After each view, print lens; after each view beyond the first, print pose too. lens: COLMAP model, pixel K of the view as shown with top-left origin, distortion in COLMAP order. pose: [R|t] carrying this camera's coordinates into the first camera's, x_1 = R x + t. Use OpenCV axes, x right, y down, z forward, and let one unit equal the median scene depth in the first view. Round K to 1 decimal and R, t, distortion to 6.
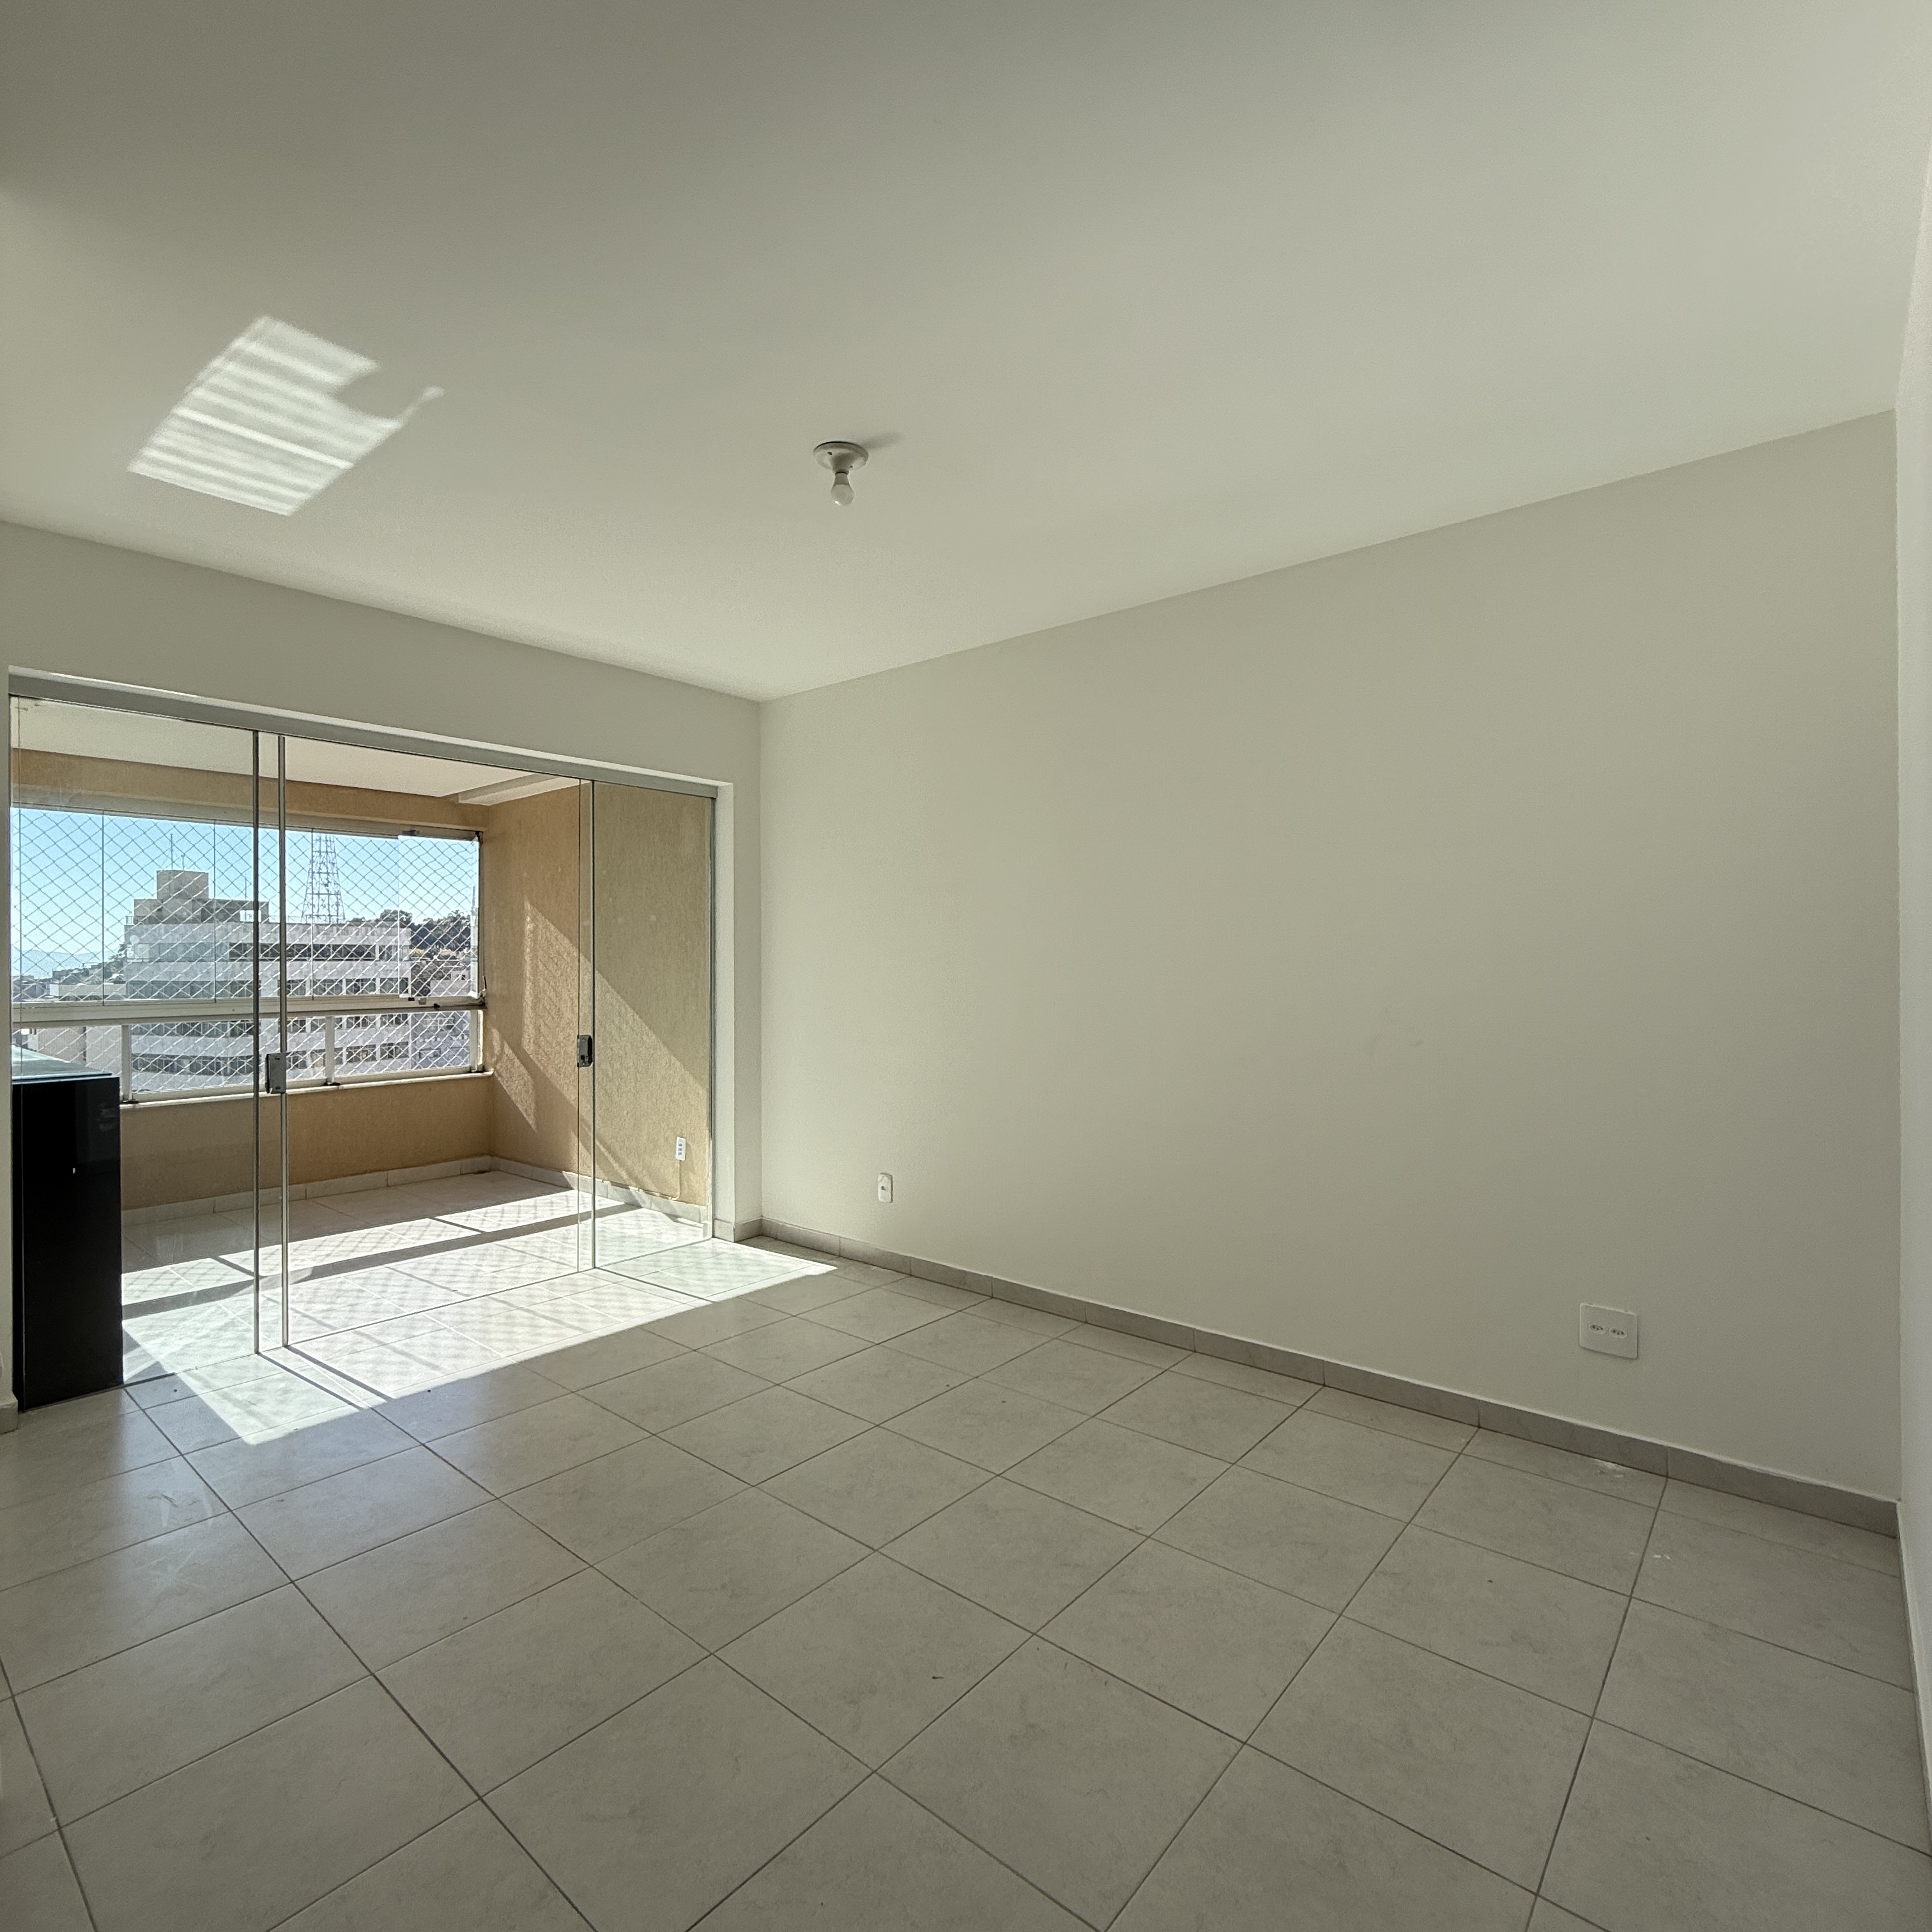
lens RADIAL K [[1020.9, 0, 966.9], [0, 1020.9, 959.3], [0, 0, 1]] dist [0.000606, -0.000494]
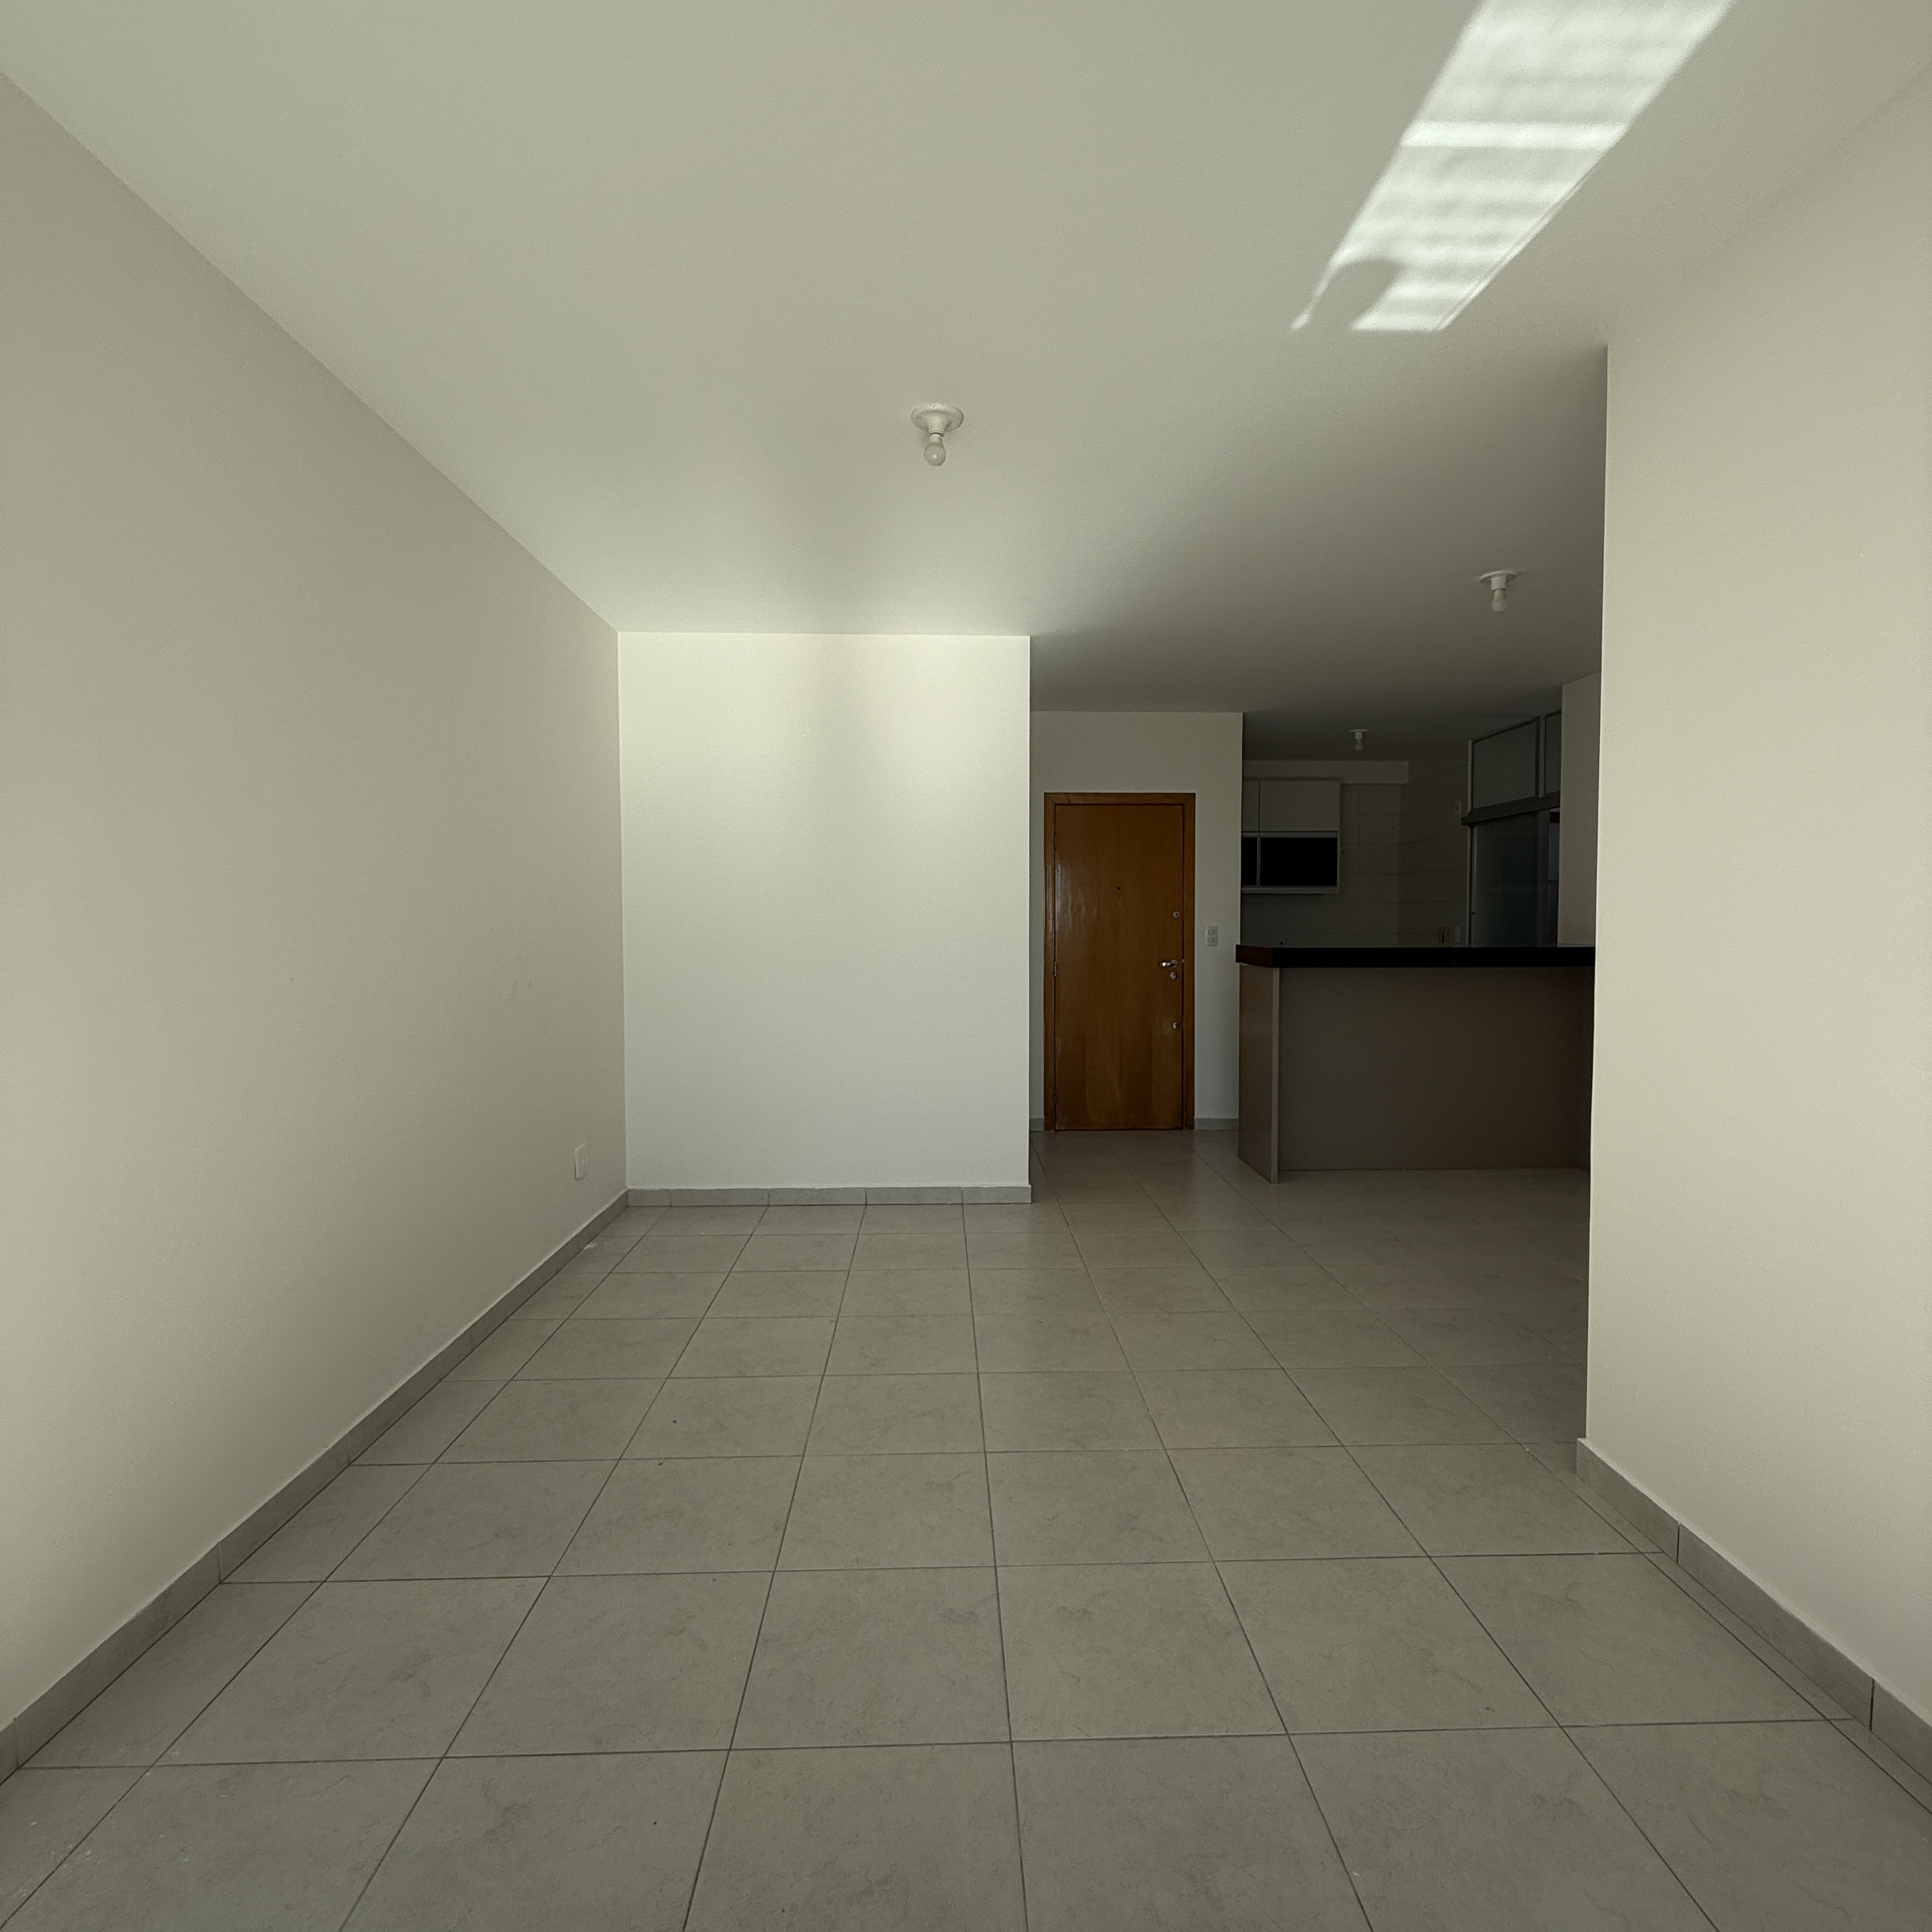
lens RADIAL K [[1020.9, 0, 966.9], [0, 1020.9, 959.3], [0, 0, 1]] dist [0.000606, -0.000494]
pose [[-0.666800, -0.021376, 0.744930, -0.490866], [0.002517, 0.999518, 0.030935, 0.011194], [-0.745232, 0.022502, -0.666425, 0.889463]]
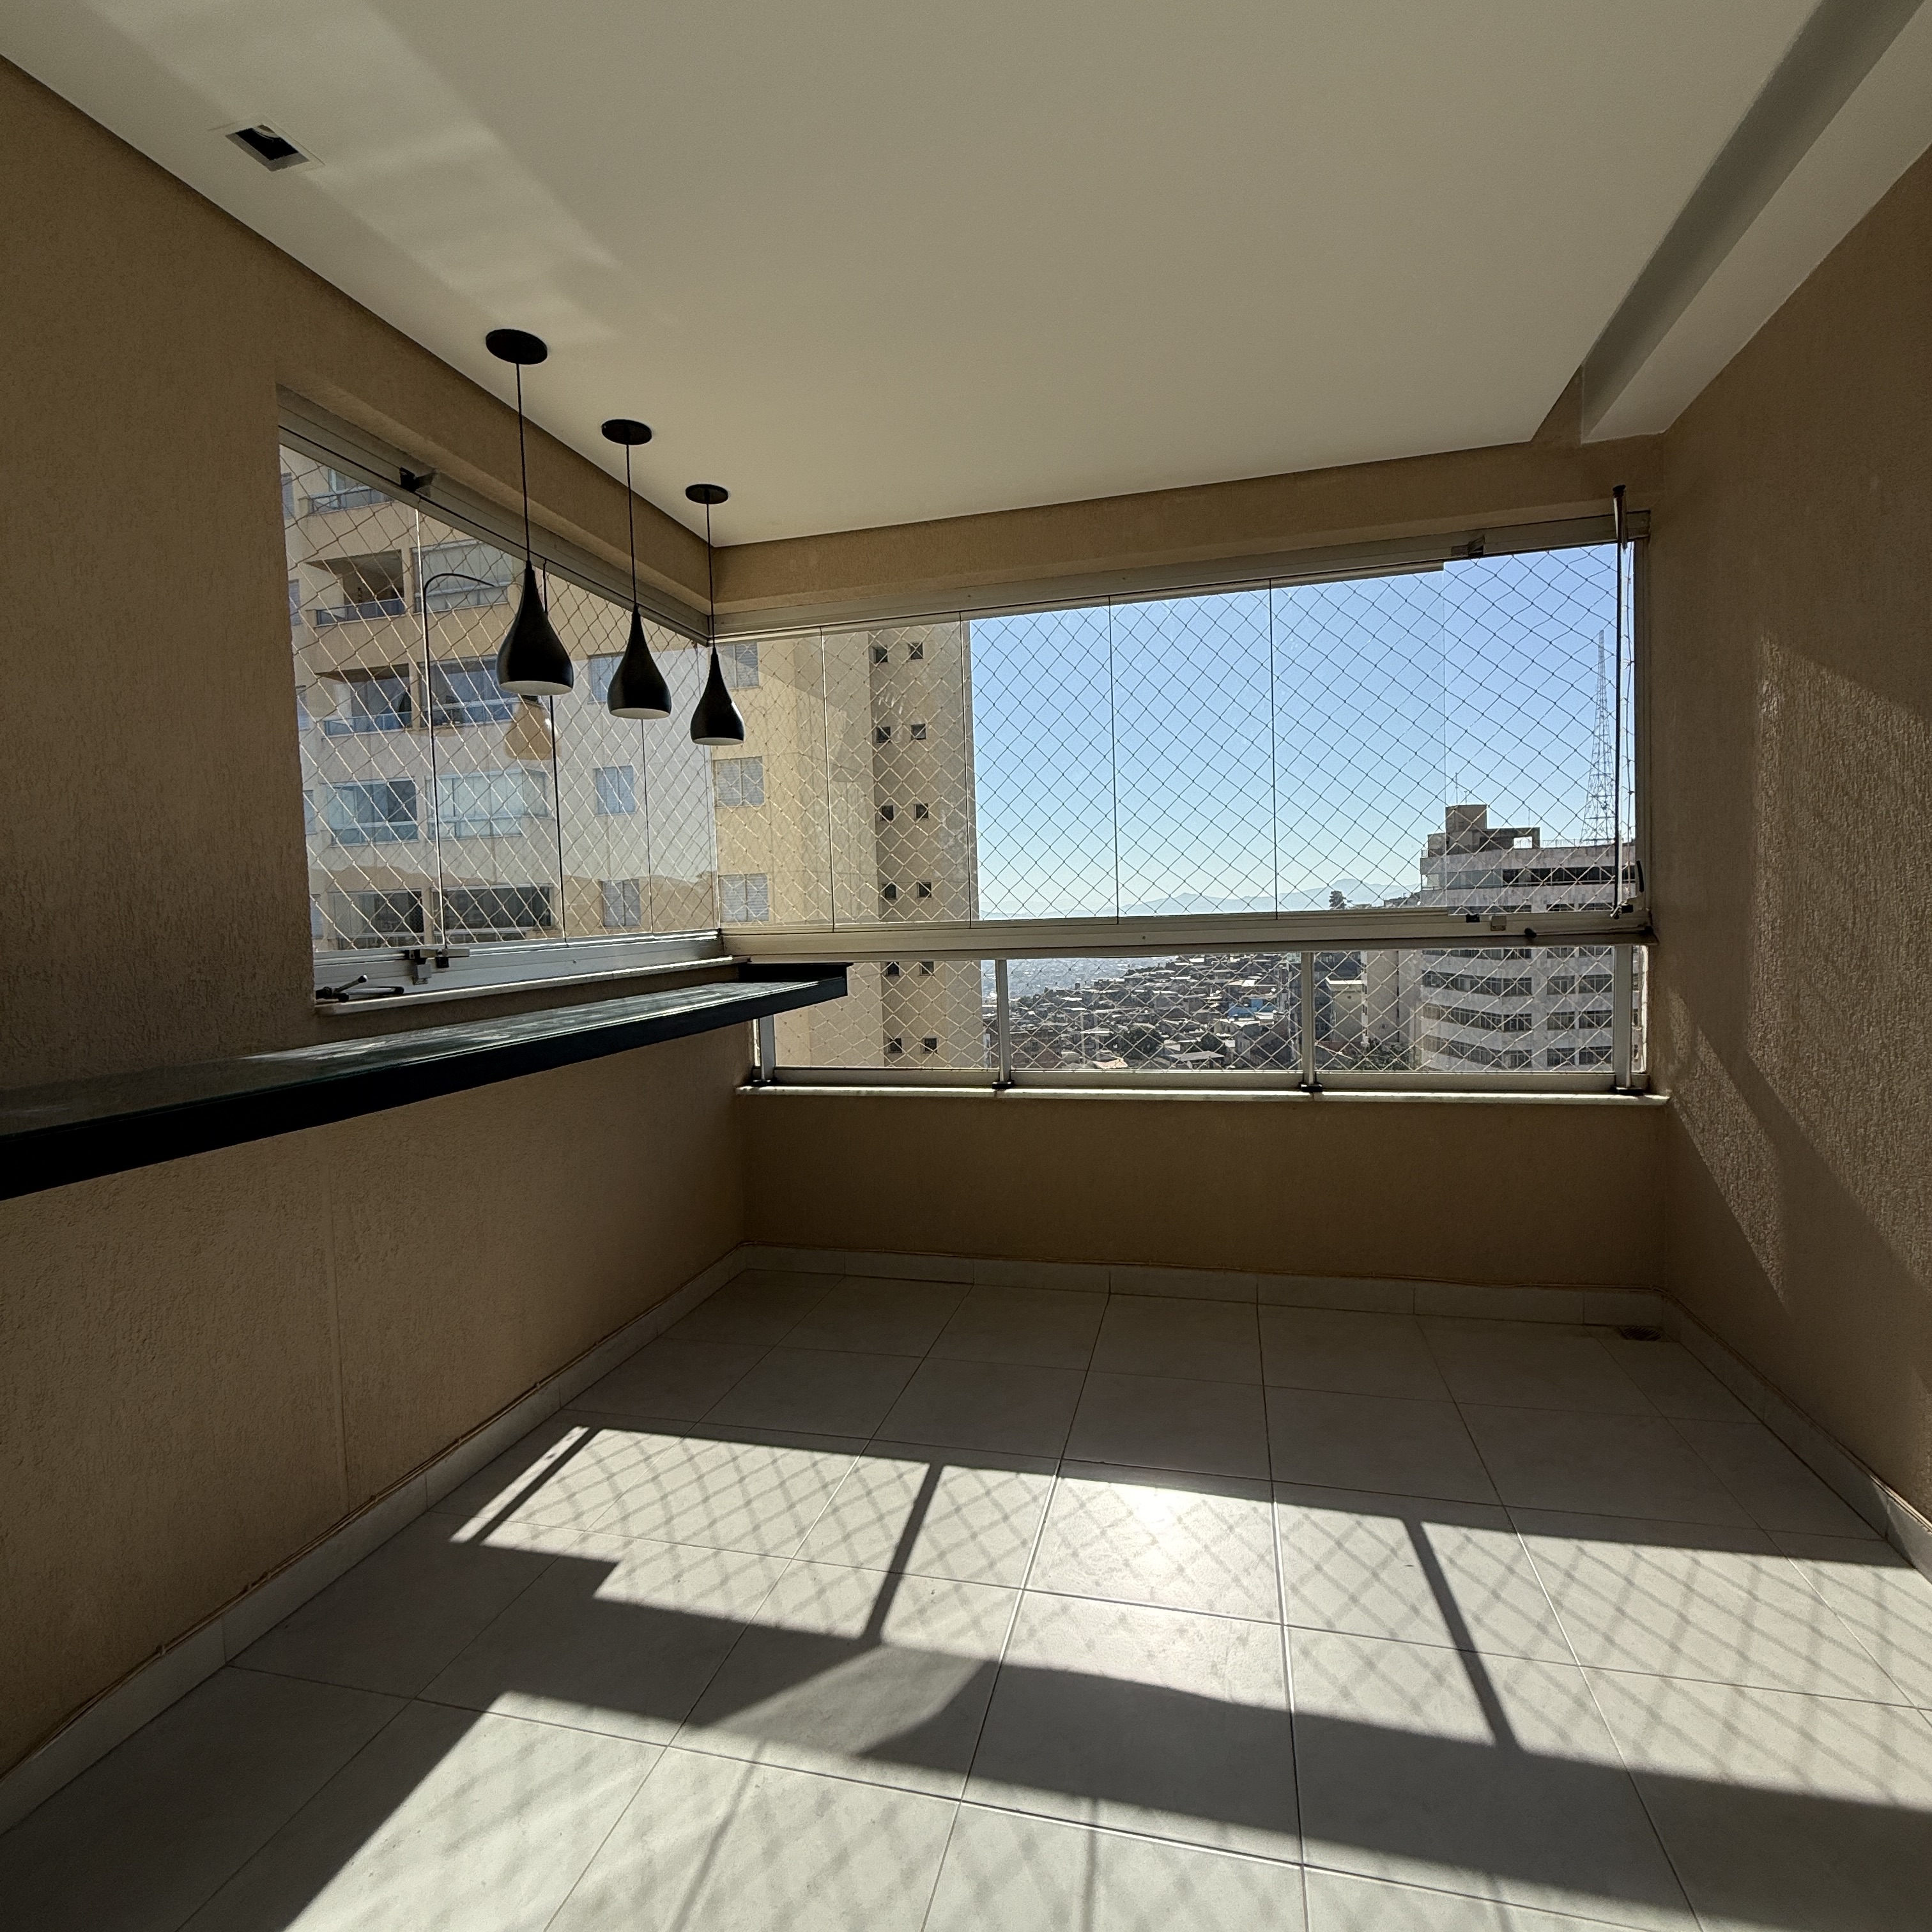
lens RADIAL K [[1020.9, 0, 966.9], [0, 1020.9, 959.3], [0, 0, 1]] dist [0.000606, -0.000494]
pose [[0.435584, 0.033853, -0.899511, -0.314324], [0.032365, 0.998057, 0.053234, 0.034784], [0.899566, -0.052300, 0.433643, 0.812922]]
